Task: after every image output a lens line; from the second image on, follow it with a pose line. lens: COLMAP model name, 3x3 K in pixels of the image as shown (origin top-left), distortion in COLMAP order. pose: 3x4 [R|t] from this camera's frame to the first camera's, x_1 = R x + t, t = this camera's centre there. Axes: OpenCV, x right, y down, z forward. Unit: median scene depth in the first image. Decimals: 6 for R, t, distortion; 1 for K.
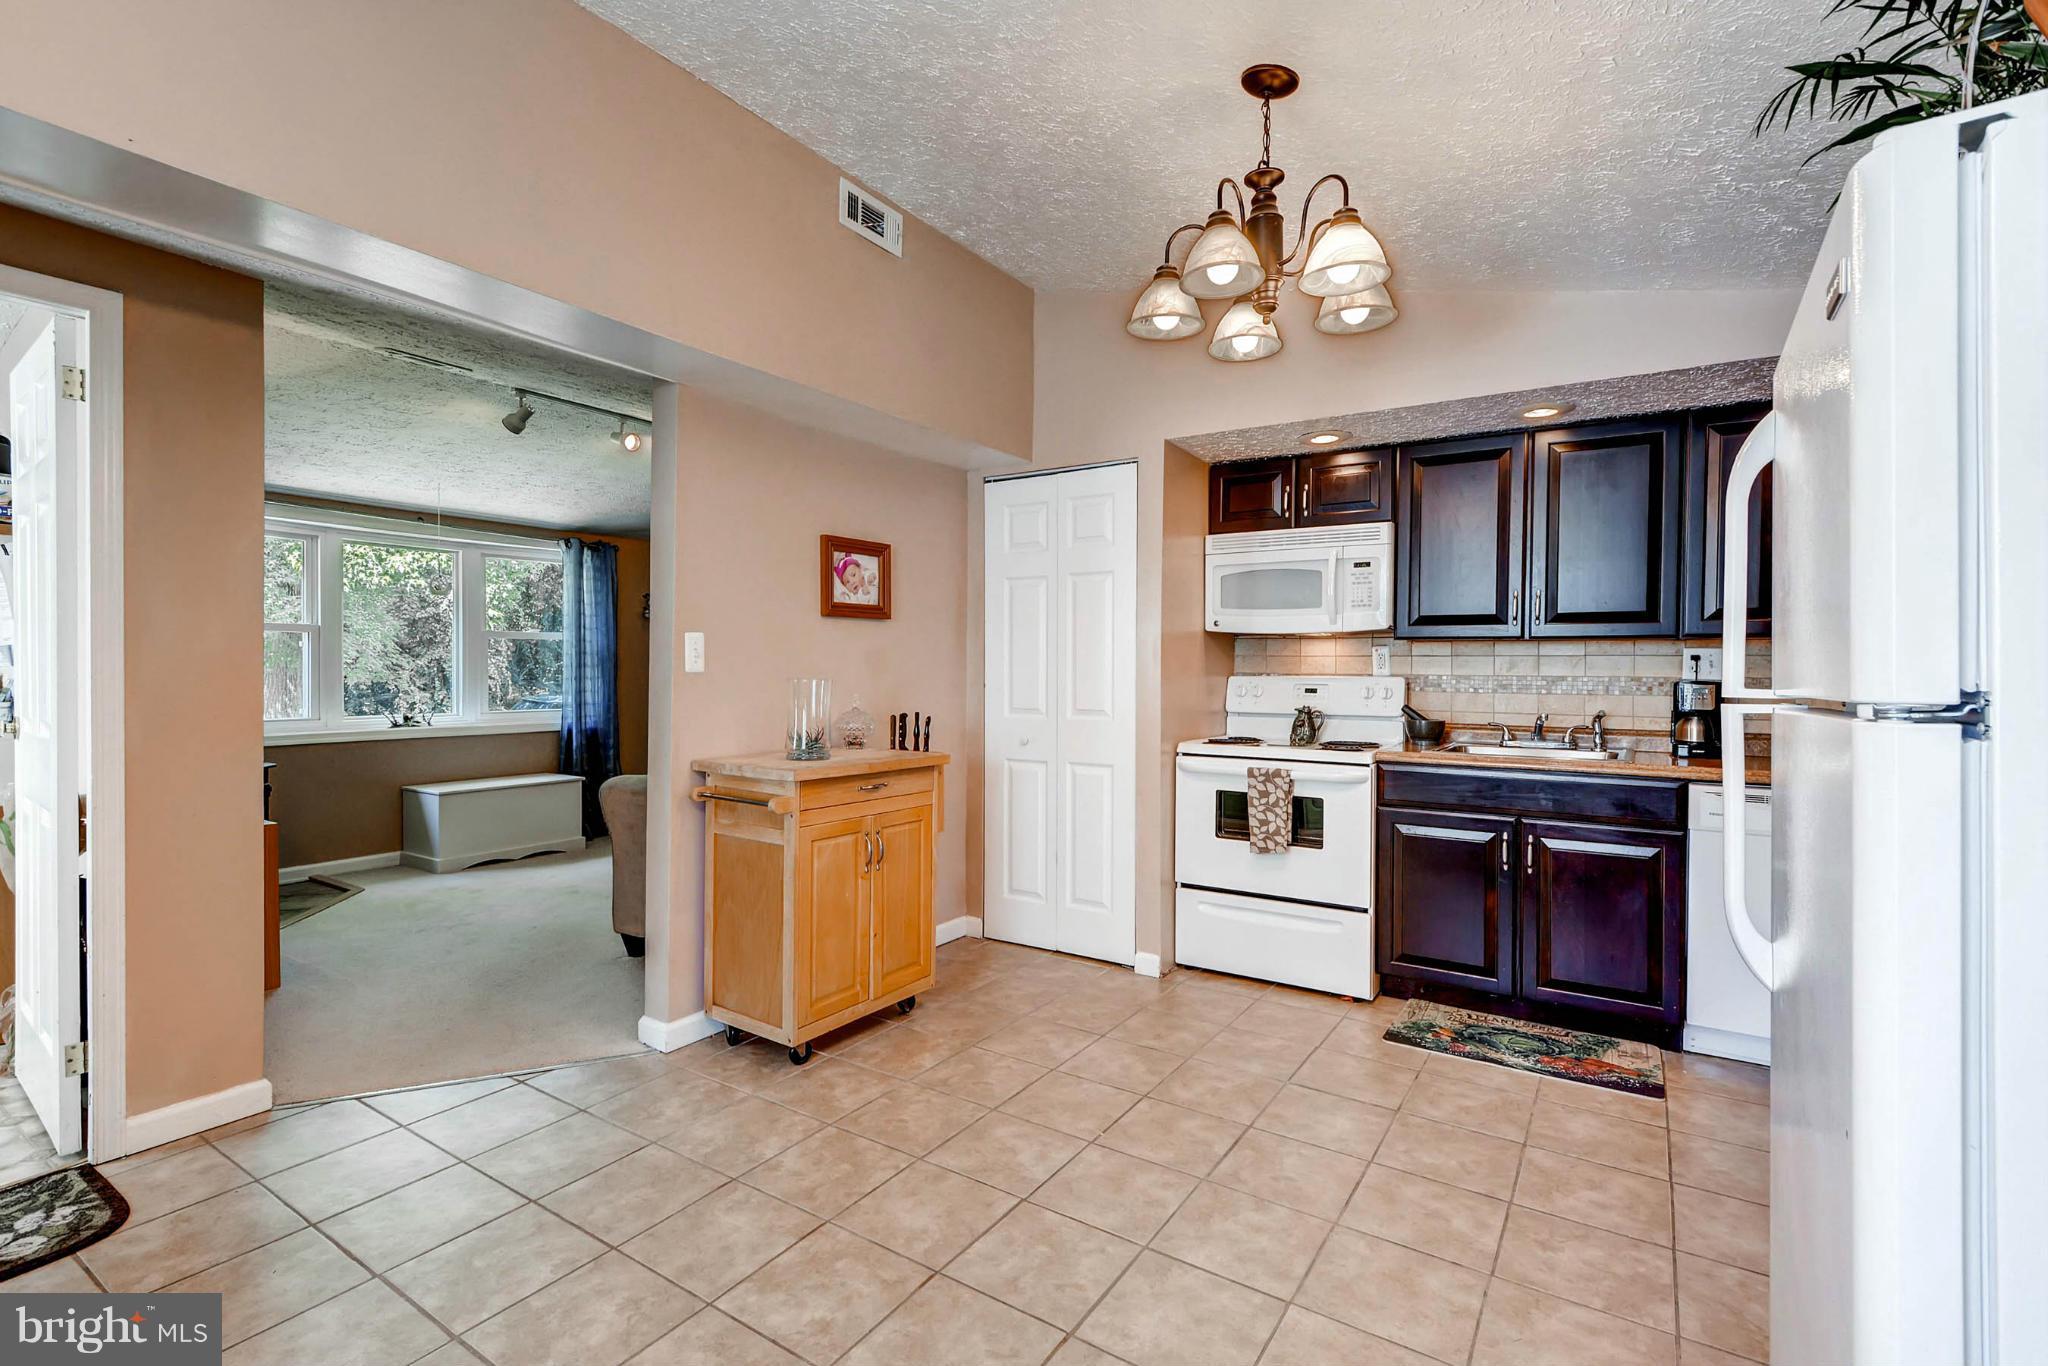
lens RADIAL K [[911.4, 0, 1026.0], [0, 911.4, 674.3], [0, 0, 1]] dist [0.016958, -0.013349]
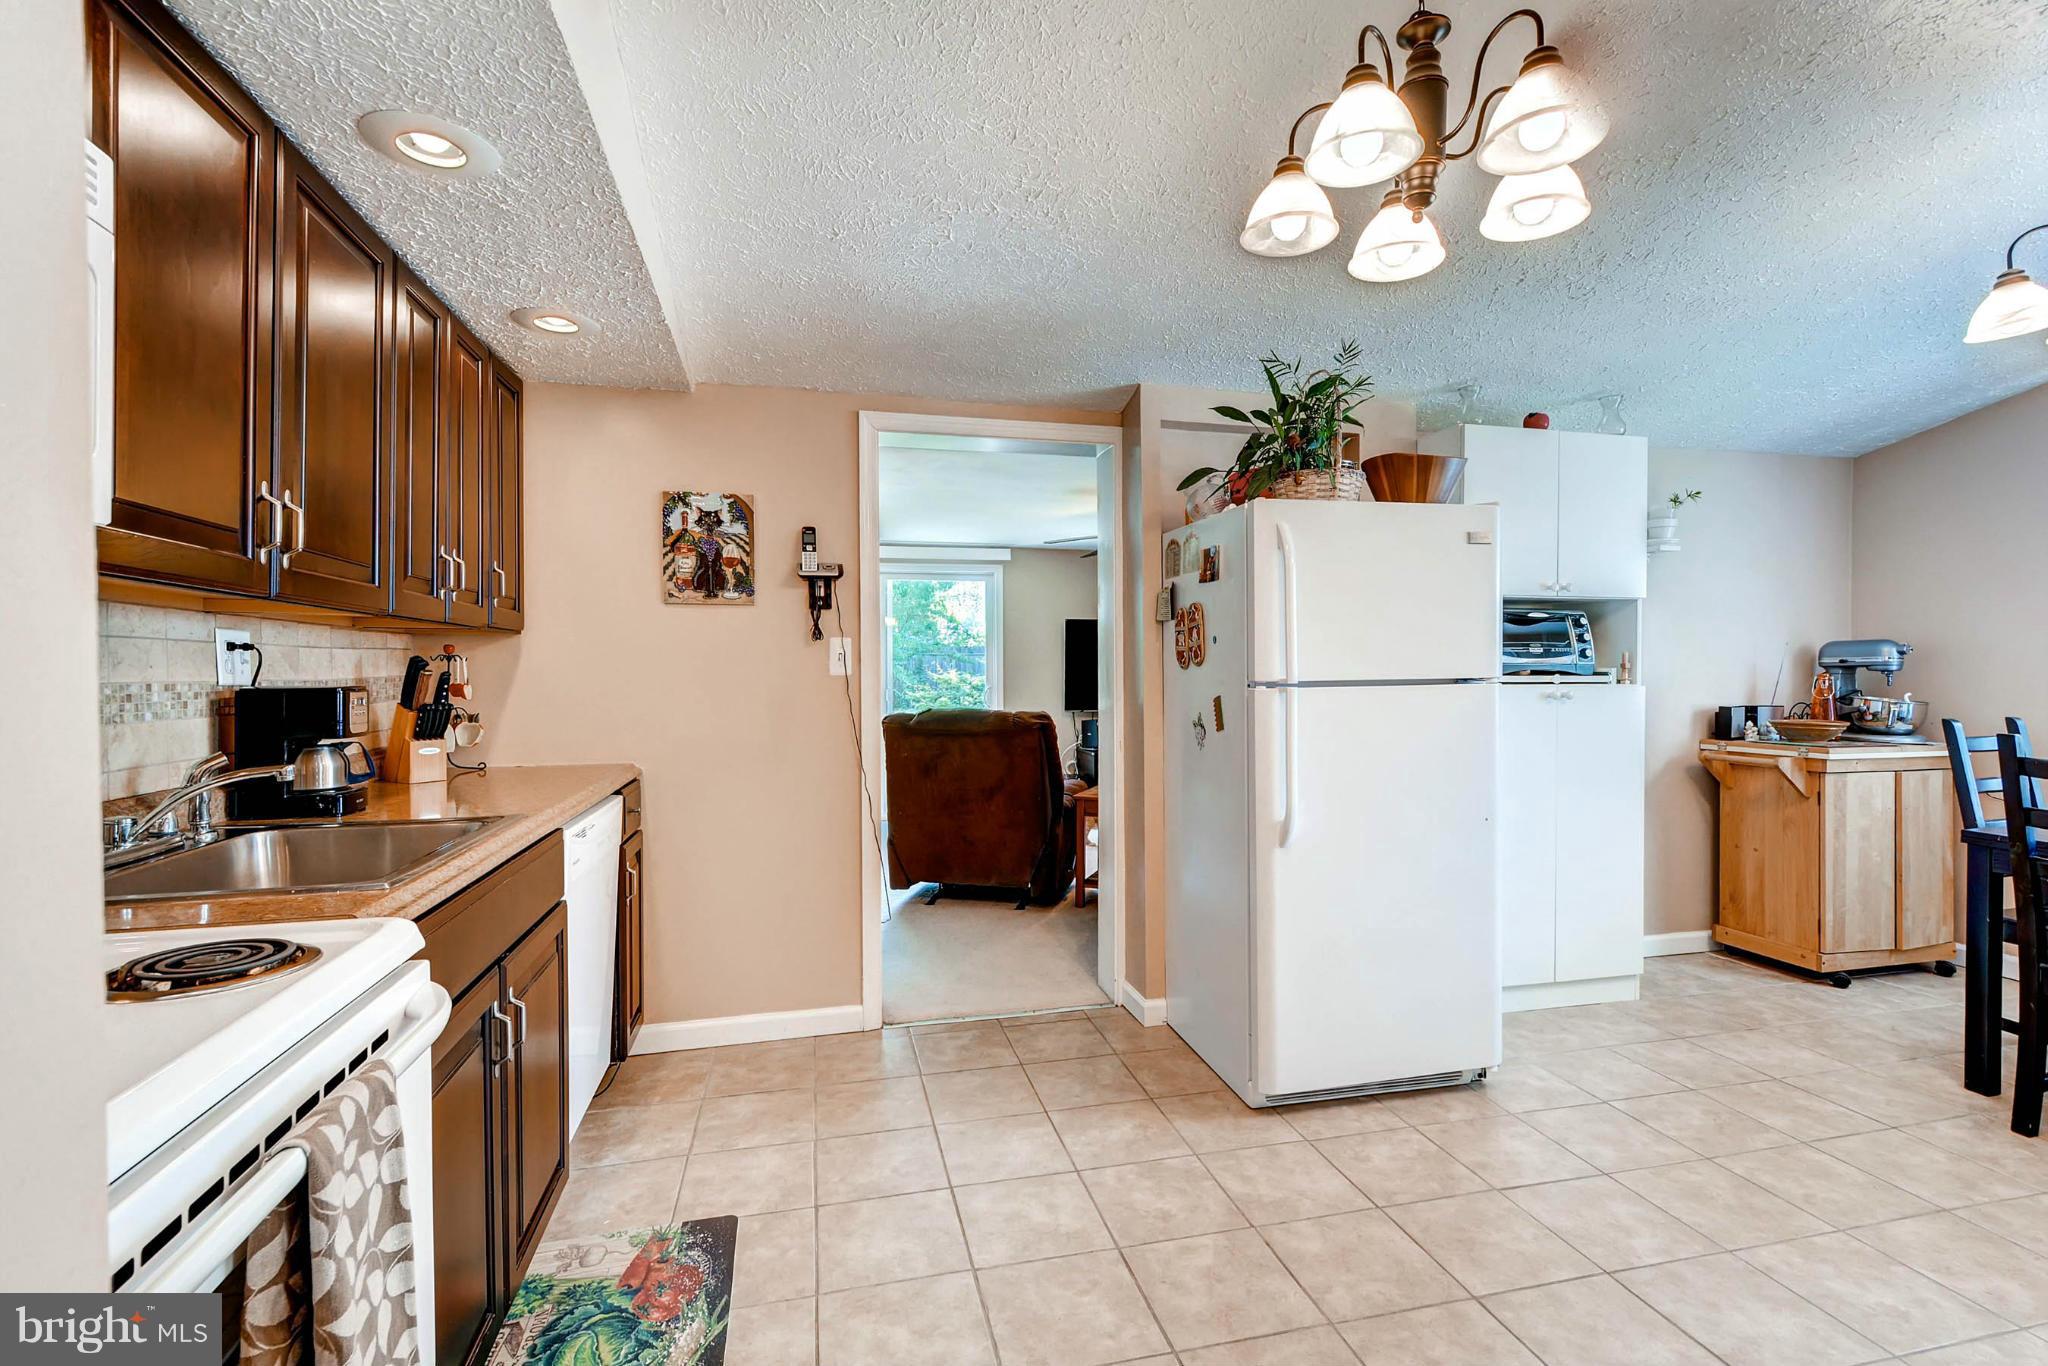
lens RADIAL K [[936.7, 0, 1031.0], [0, 936.7, 681.0], [0, 0, 1]] dist [0.010299, -0.000229]
pose [[-0.739807, -0.011177, 0.672727, -0.022112], [0.002703, 0.999805, 0.019583, -0.006793], [-0.672814, 0.016306, -0.739632, 1.119612]]
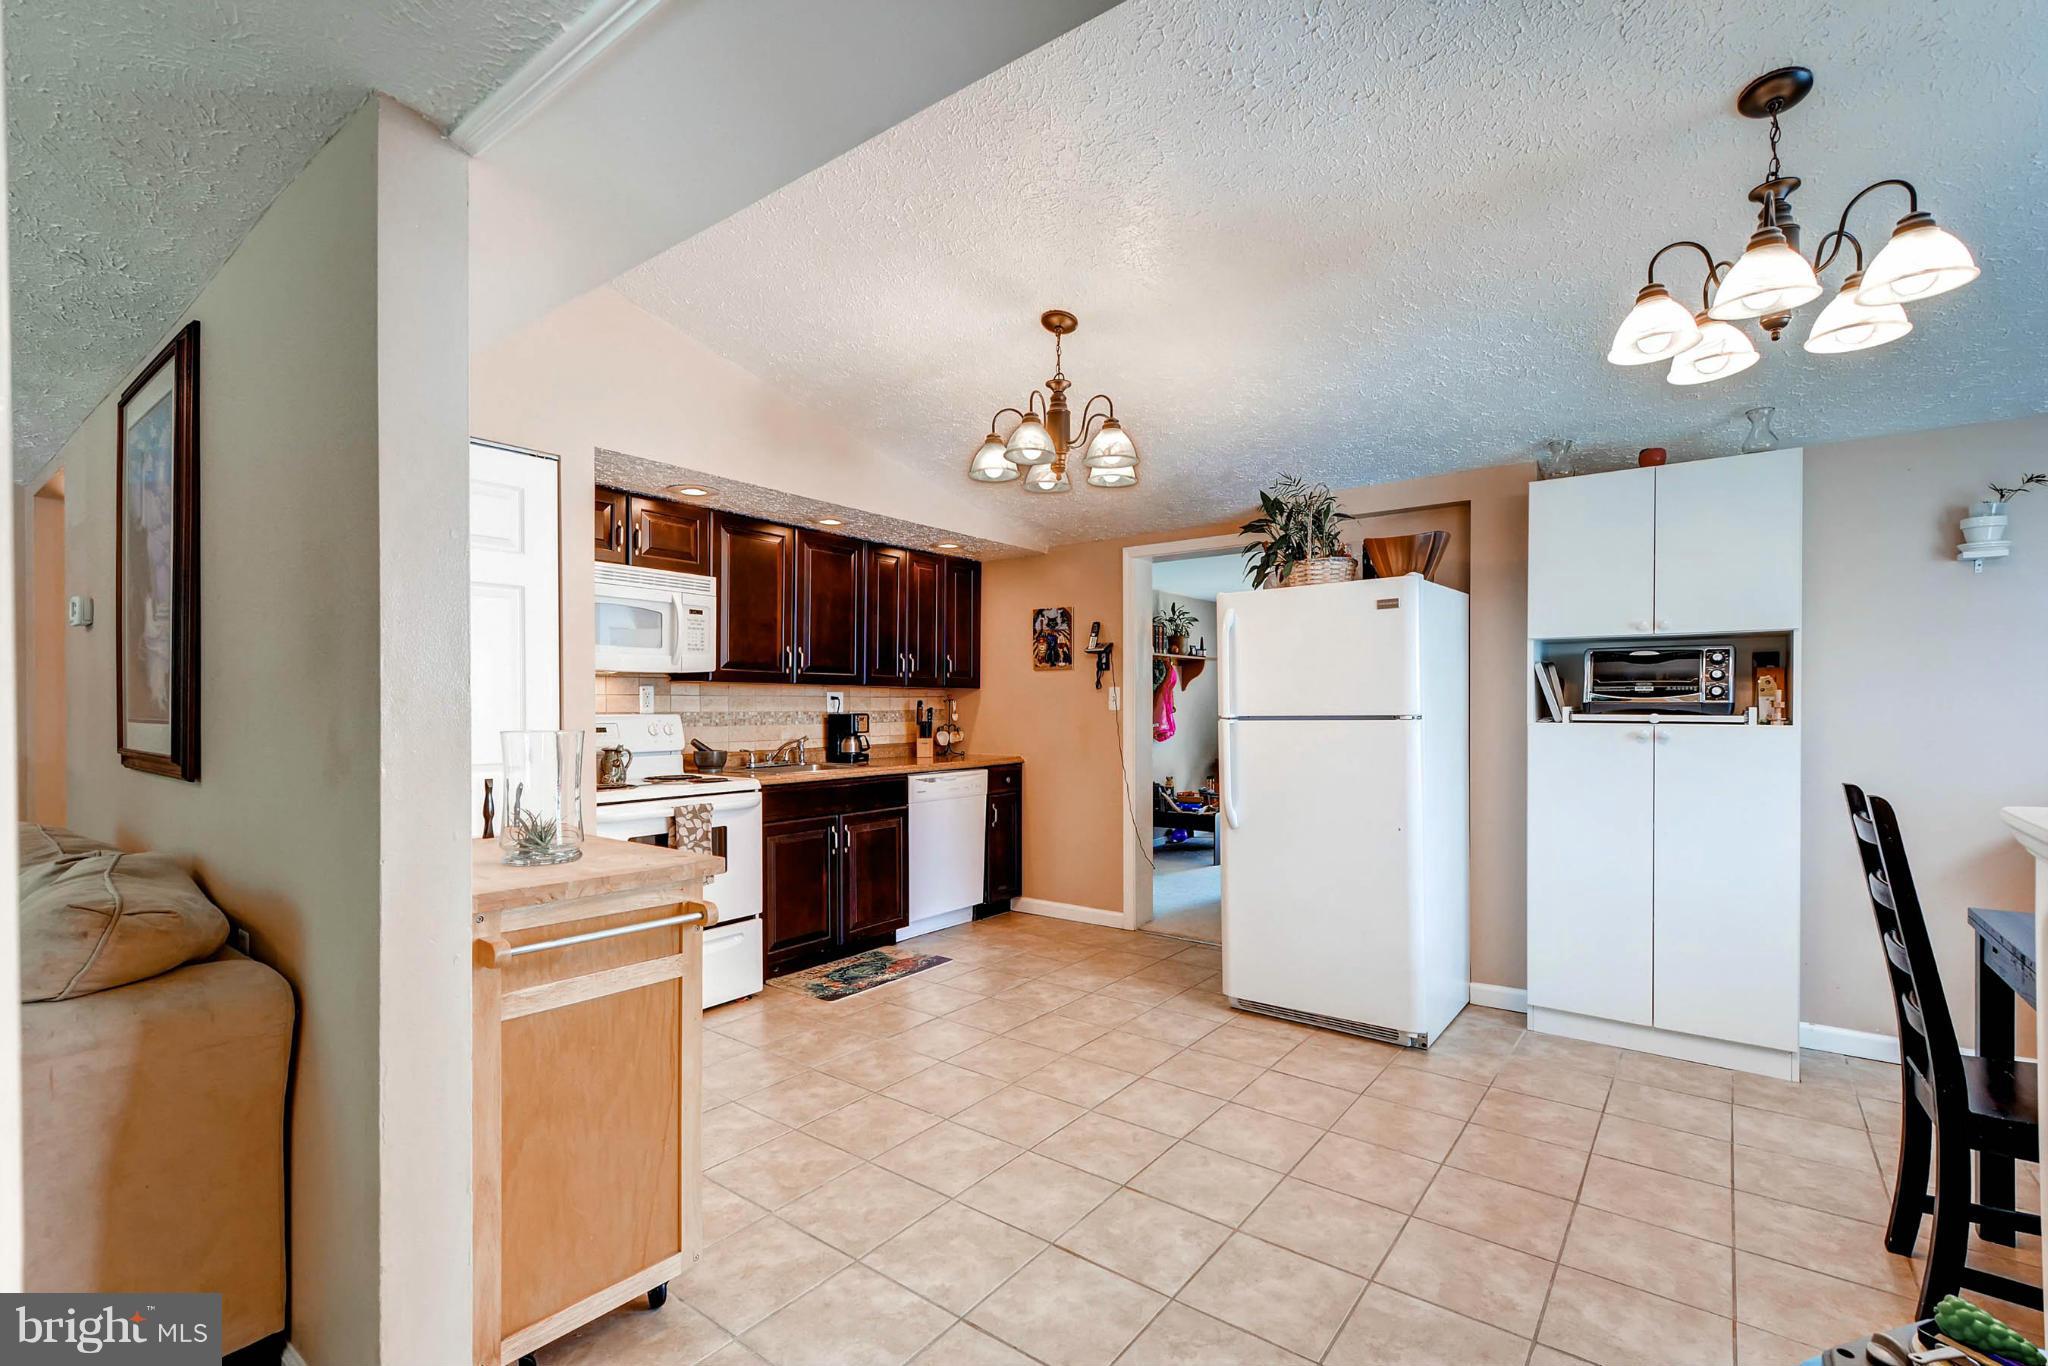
lens RADIAL K [[916.5, 0, 1024.3], [0, 916.5, 694.5], [0, 0, 1]] dist [0.014833, -0.000342]
pose [[0.068838, 0.005142, 0.997615, -0.782334], [0.008431, 0.999948, -0.005736, -0.012754], [-0.997592, 0.008806, 0.068791, 0.589712]]
